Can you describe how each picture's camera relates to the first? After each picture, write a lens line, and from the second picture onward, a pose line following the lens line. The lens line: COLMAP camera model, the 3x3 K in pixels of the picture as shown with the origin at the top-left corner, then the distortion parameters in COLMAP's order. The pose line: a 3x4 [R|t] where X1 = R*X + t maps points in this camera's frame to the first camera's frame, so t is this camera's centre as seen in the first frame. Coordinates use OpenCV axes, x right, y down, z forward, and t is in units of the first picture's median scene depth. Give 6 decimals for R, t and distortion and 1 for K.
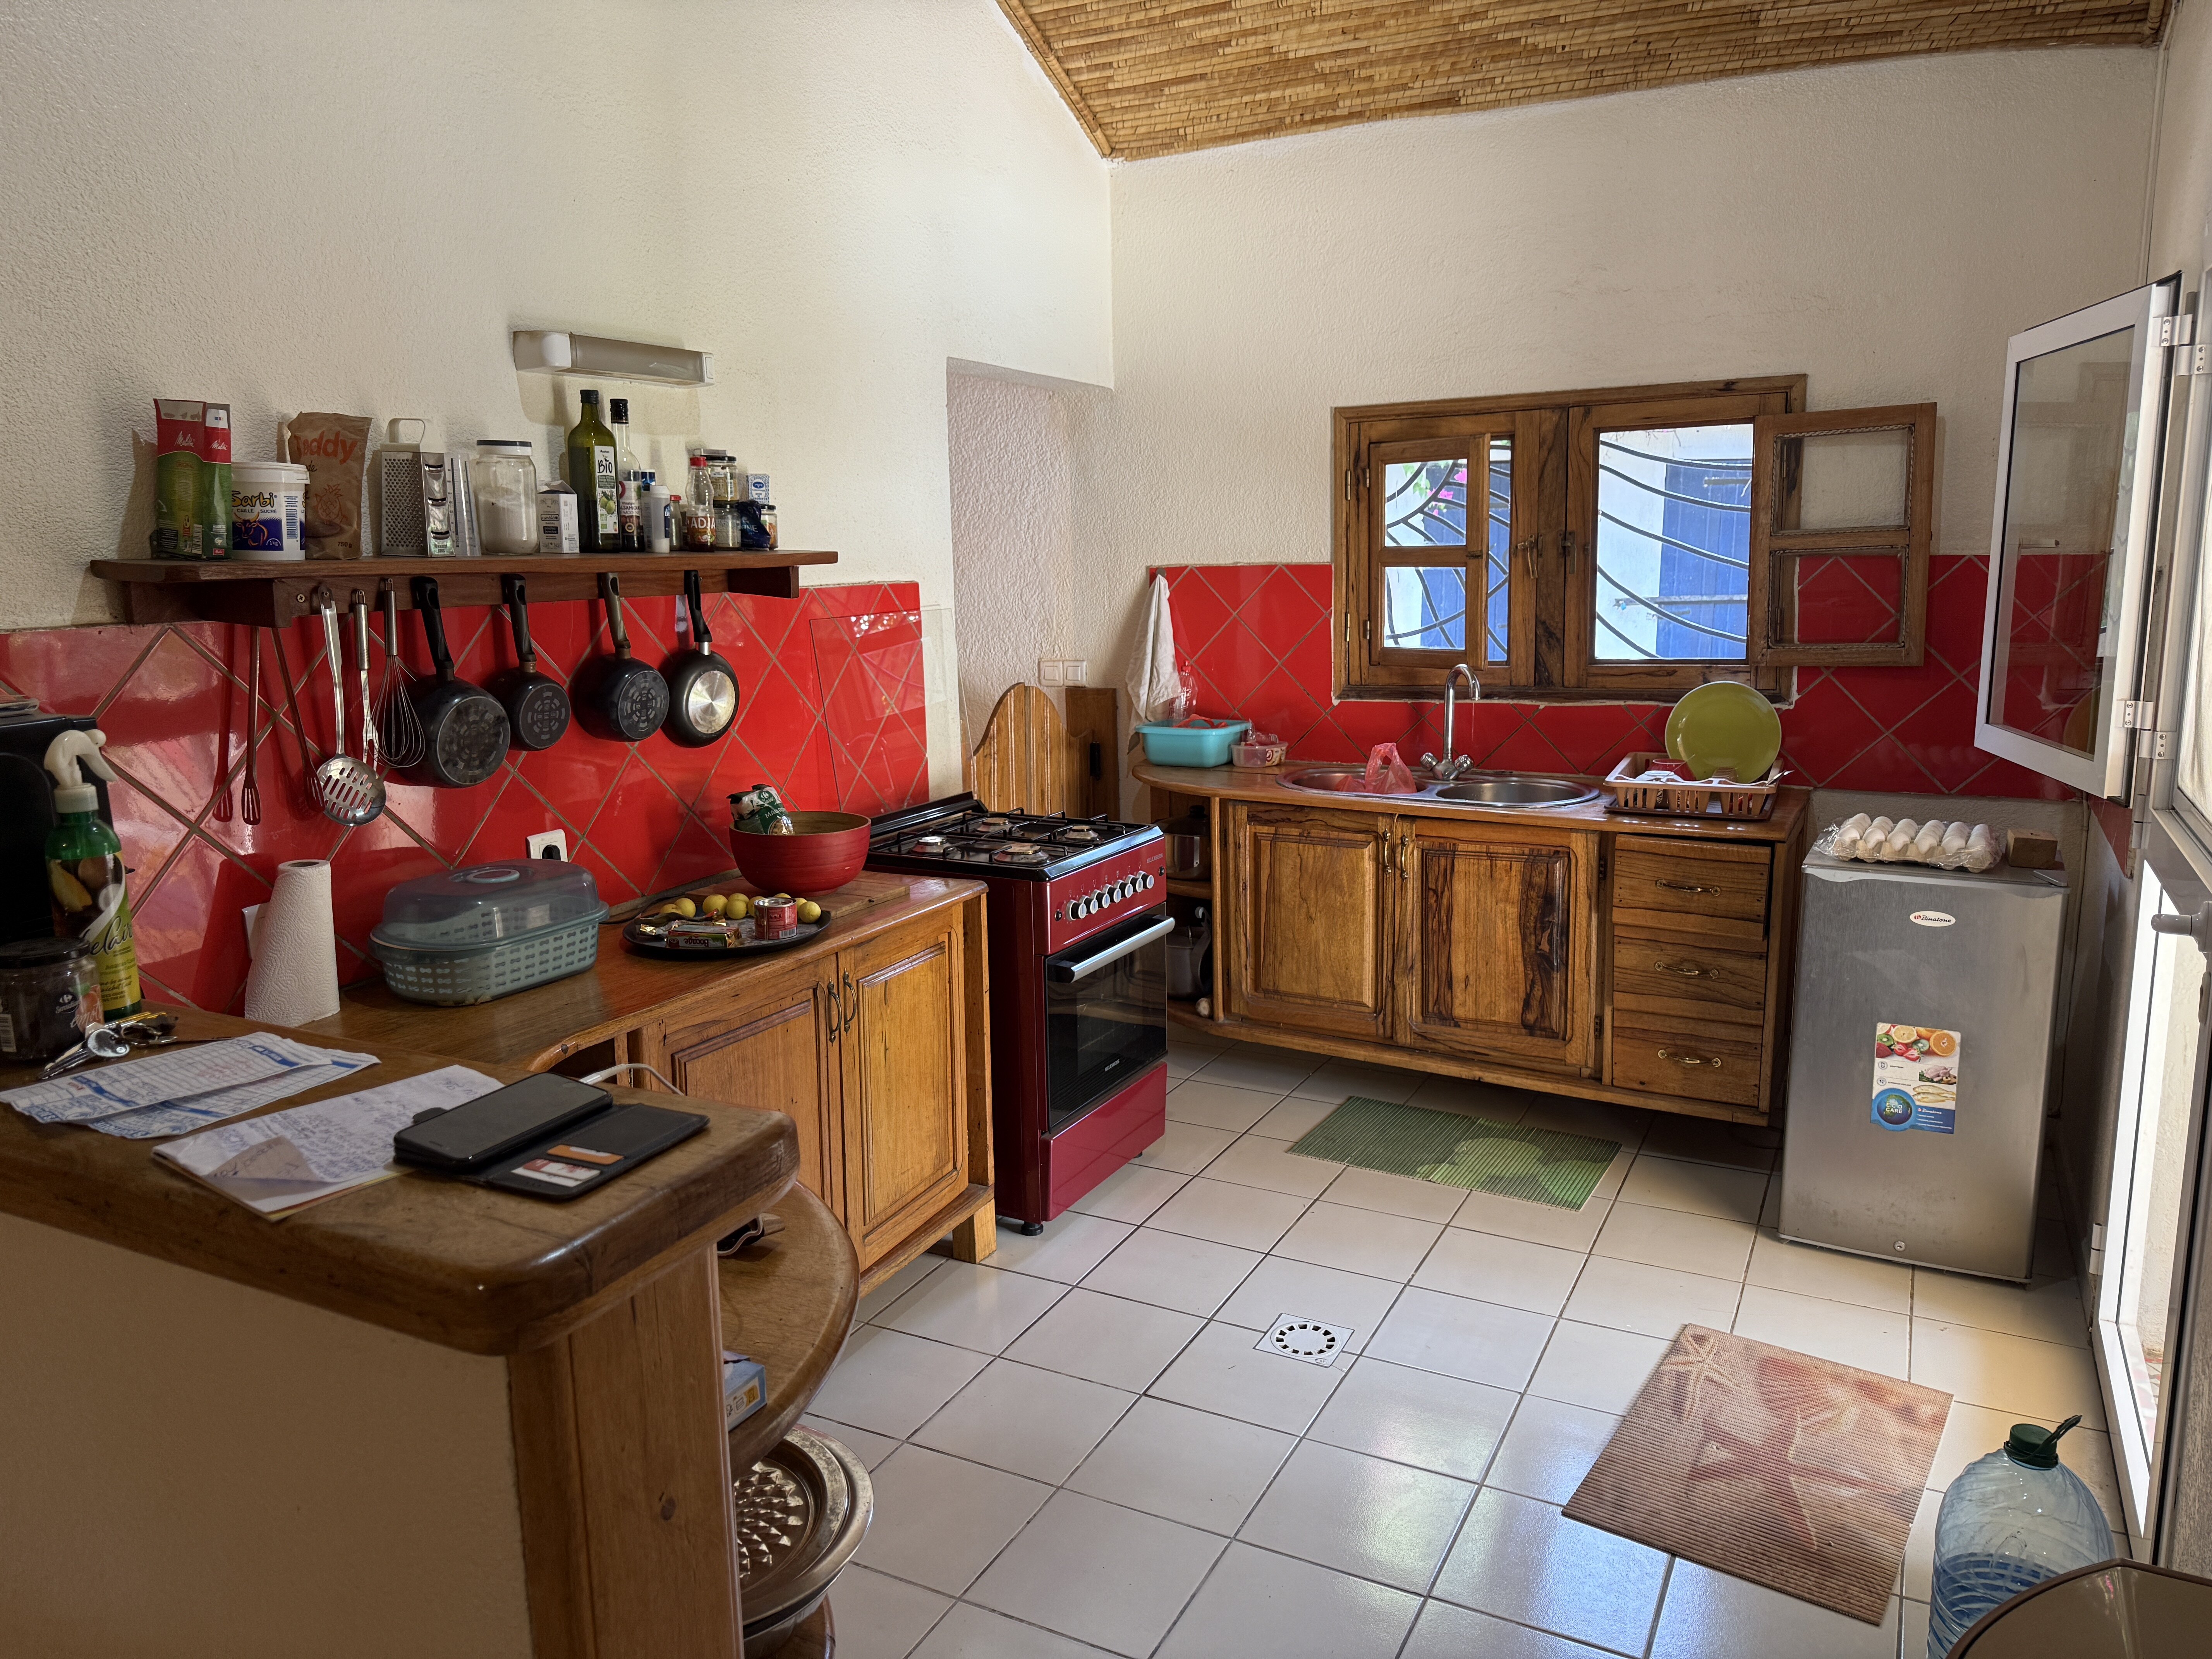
lens RADIAL K [[1568.0, 0, 1049.8], [0, 1568.0, 881.3], [0, 0, 1]] dist [-0.015203, -0.019684]
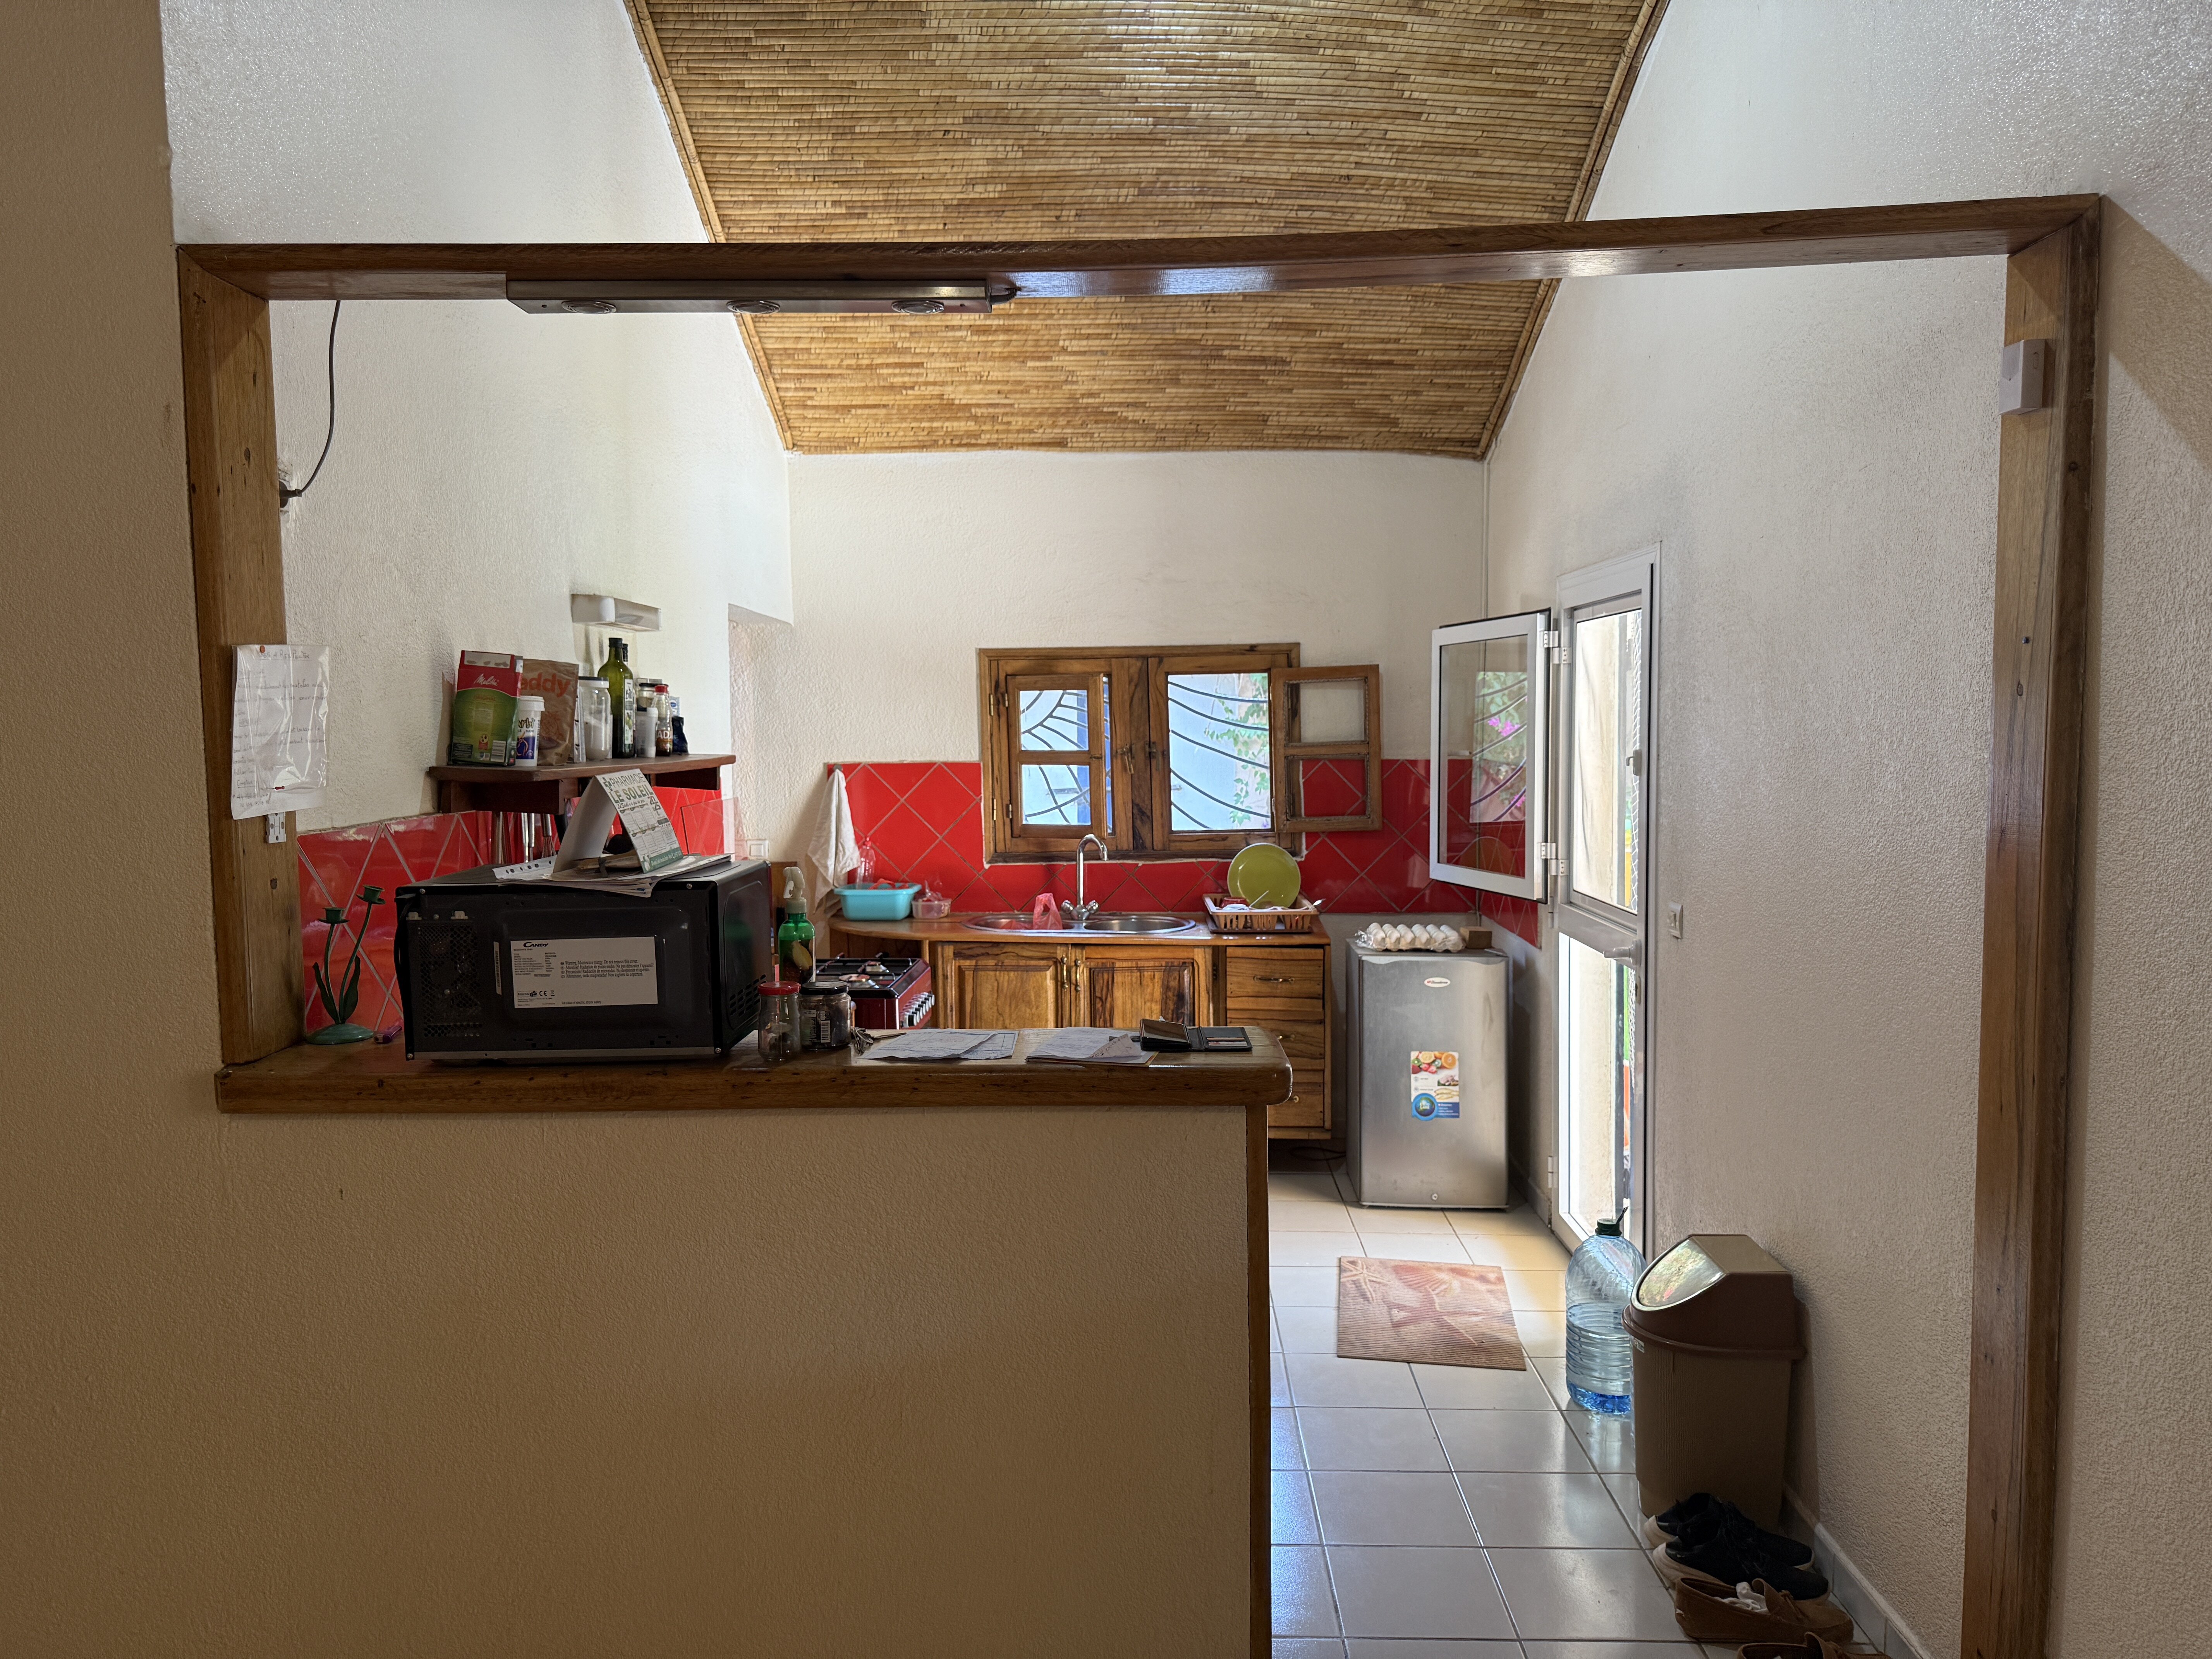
lens RADIAL K [[1568.0, 0, 1081.4], [0, 1568.0, 865.8], [0, 0, 1]] dist [-0.015203, -0.019684]
pose [[0.891450, -0.026588, 0.452339, -0.400455], [0.083331, 0.990870, -0.105983, 0.036726], [-0.445391, 0.132172, 0.885527, -0.235662]]
